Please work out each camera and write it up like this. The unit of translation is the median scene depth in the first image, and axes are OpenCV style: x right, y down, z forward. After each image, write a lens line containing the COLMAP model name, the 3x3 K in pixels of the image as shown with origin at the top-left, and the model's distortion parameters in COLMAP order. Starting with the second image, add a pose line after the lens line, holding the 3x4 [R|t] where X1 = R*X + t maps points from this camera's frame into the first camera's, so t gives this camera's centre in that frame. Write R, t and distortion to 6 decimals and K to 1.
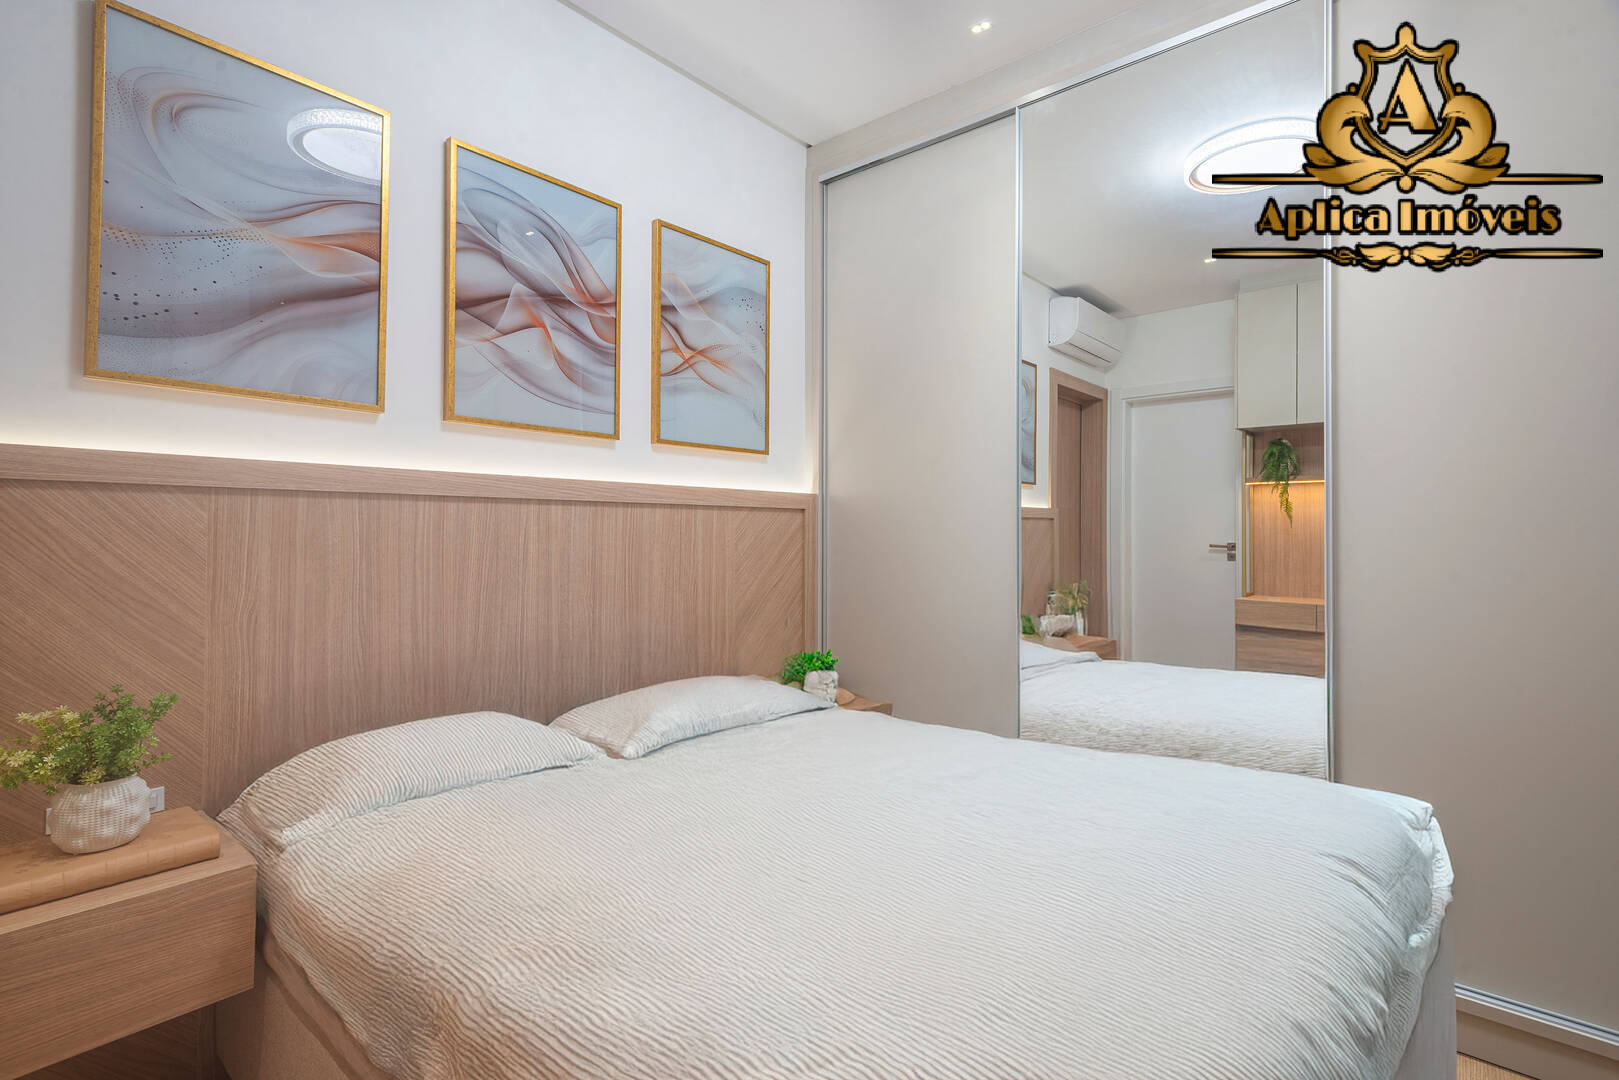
lens RADIAL K [[750.7, 0, 808.5], [0, 750.7, 529.5], [0, 0, 1]] dist [0.010779, -0.003255]
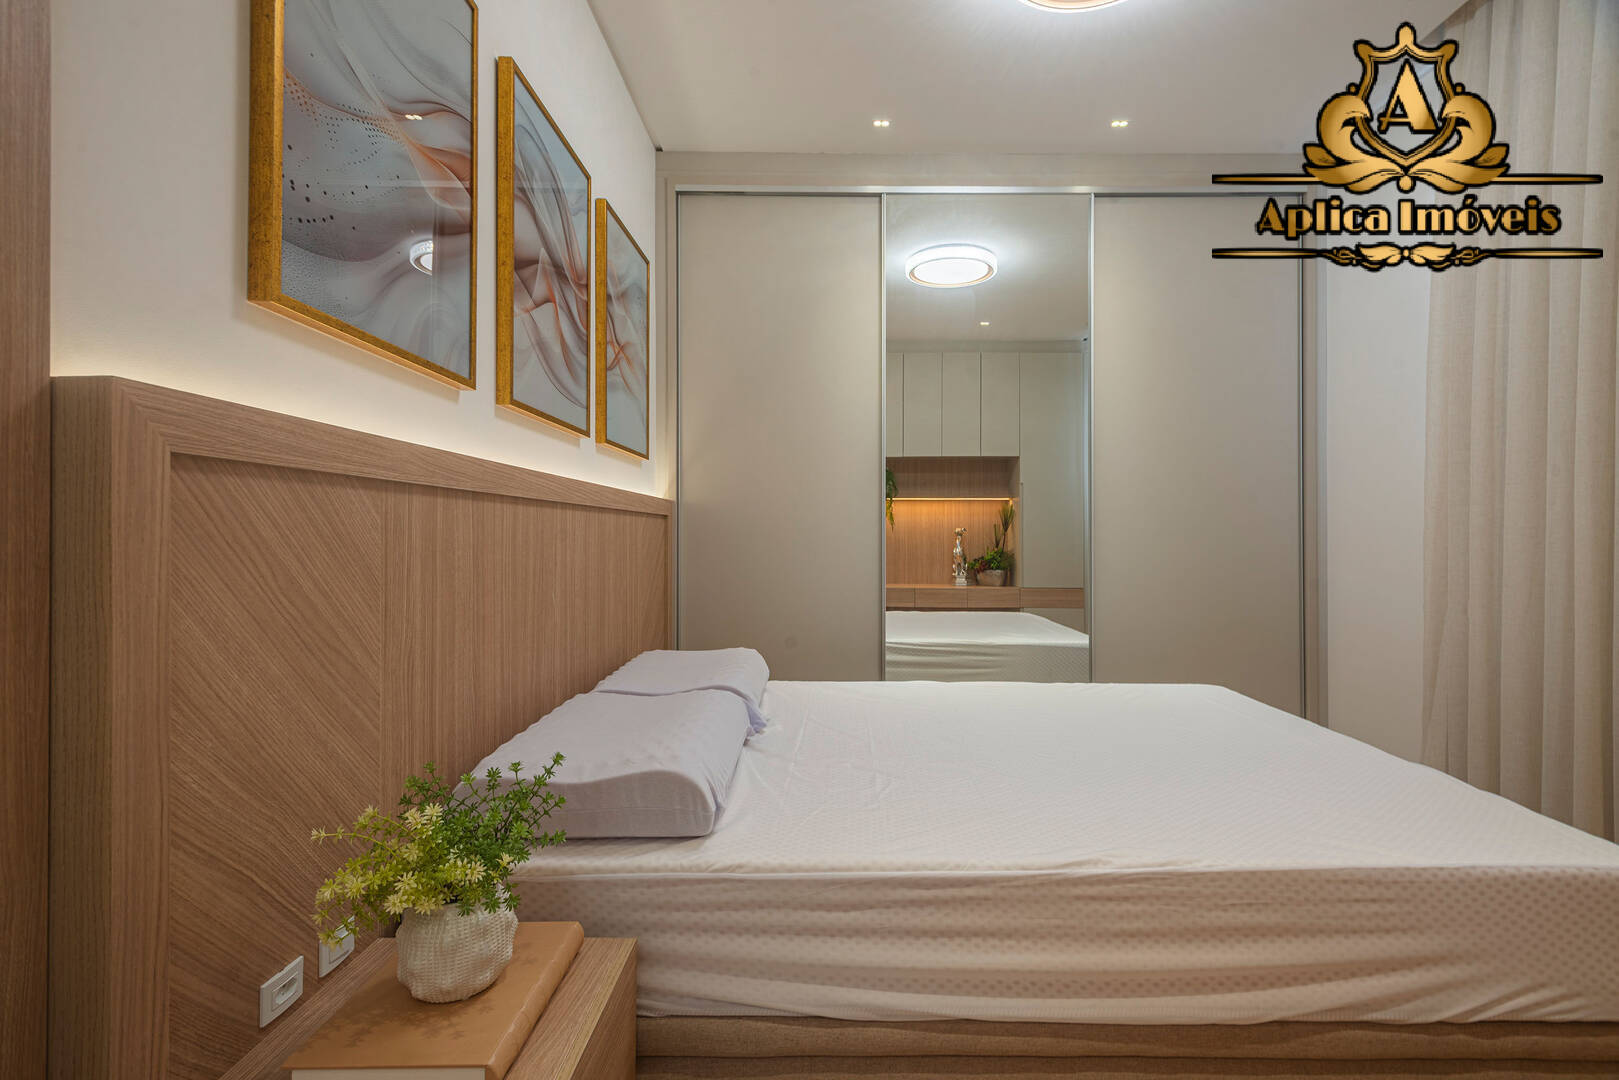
lens RADIAL K [[750.7, 0, 811.4], [0, 750.7, 539.7], [0, 0, 1]] dist [0.010779, -0.003255]
pose [[0.764026, -0.005899, 0.645158, -0.708170], [-0.001182, 0.999944, 0.010544, -0.006629], [-0.645184, -0.008818, 0.763976, 0.151009]]
